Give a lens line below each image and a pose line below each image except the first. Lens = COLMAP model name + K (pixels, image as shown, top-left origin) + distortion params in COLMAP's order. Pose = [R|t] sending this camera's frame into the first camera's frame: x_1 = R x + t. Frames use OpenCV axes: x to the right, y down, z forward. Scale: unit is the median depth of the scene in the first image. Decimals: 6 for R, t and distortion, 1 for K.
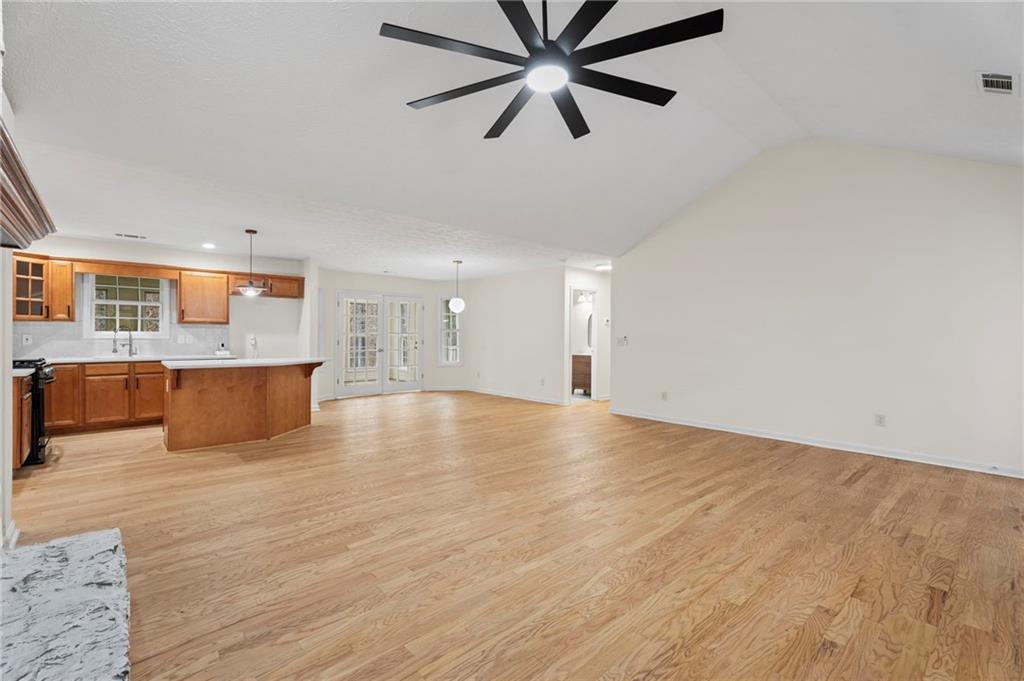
lens RADIAL K [[454.4, 0, 515.4], [0, 454.4, 339.2], [0, 0, 1]] dist [0.001070, -0.000605]
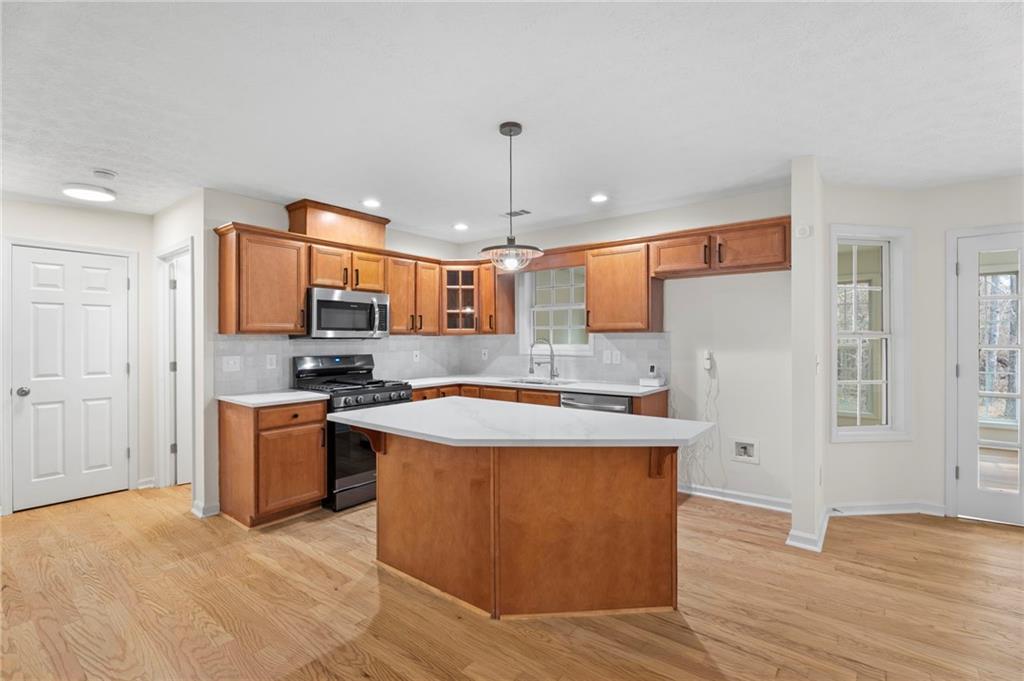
lens RADIAL K [[464.5, 0, 522.3], [0, 464.5, 339.5], [0, 0, 1]] dist [0.000373, -0.000030]
pose [[0.192266, -0.005848, -0.981325, -0.128630], [-0.001770, 0.999979, -0.006306, -0.024445], [0.981341, 0.002950, 0.192251, 0.922083]]
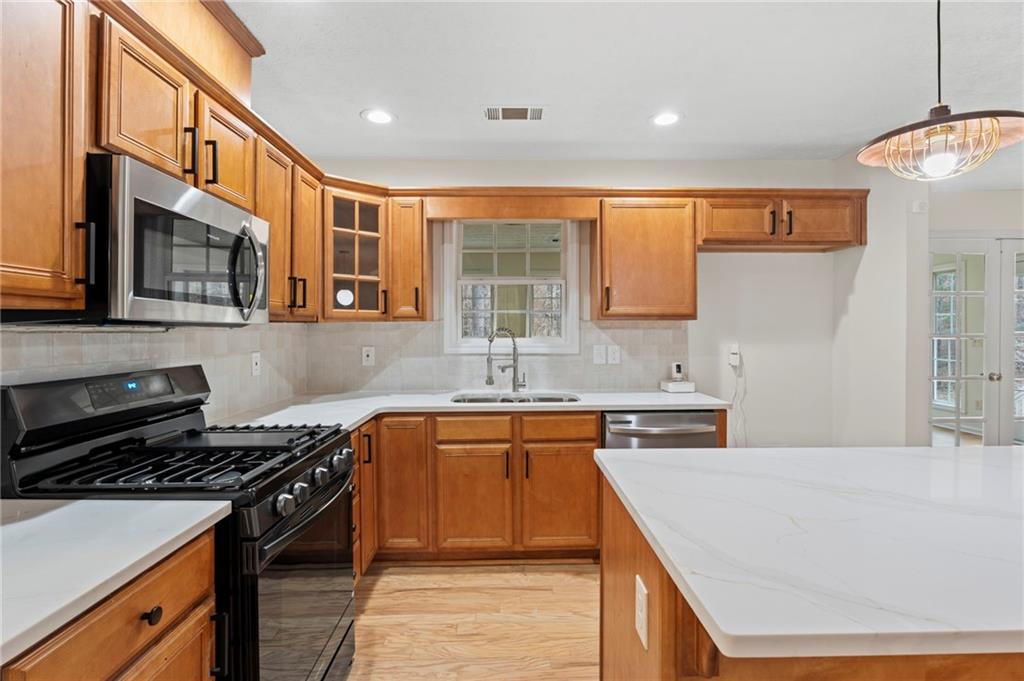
lens RADIAL K [[484.2, 0, 512.0], [0, 484.2, 340.5], [0, 0, 1]] dist [-0.001656, -0.000132]
pose [[0.755849, 0.003630, -0.654736, -0.587309], [0.004199, 0.999937, 0.010391, -0.023549], [0.654733, -0.010604, 0.755786, 0.698855]]
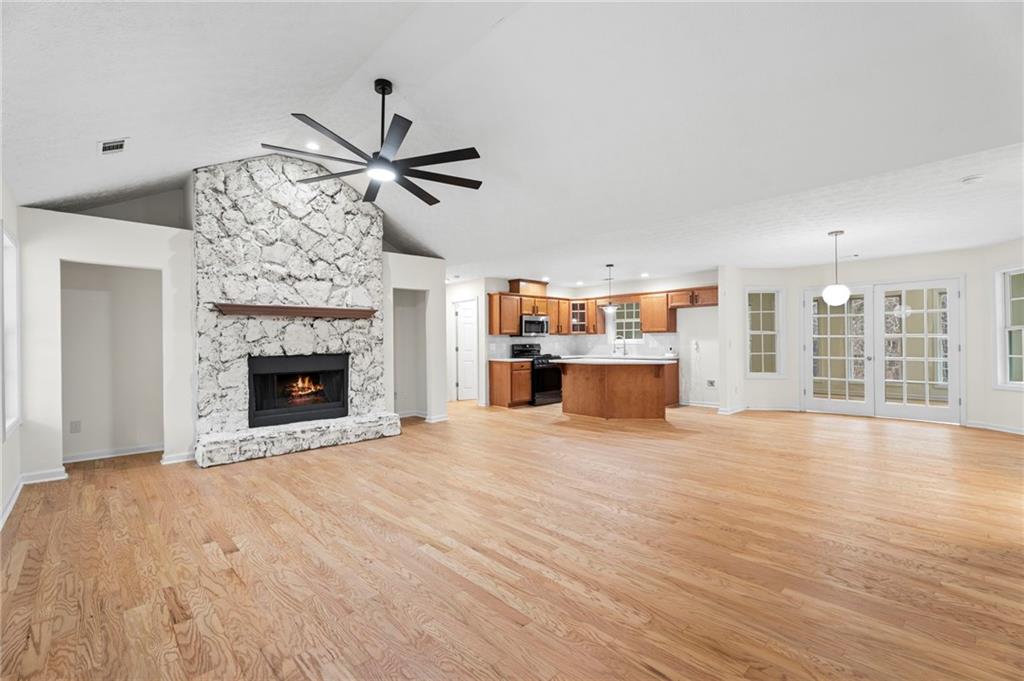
lens RADIAL K [[454.4, 0, 515.4], [0, 454.4, 339.2], [0, 0, 1]] dist [0.001070, -0.000605]
pose [[0.020326, -0.011485, -0.999727, 0.774849], [0.002762, 0.999931, -0.011431, -0.001045], [0.999790, -0.002529, 0.020356, 0.686859]]
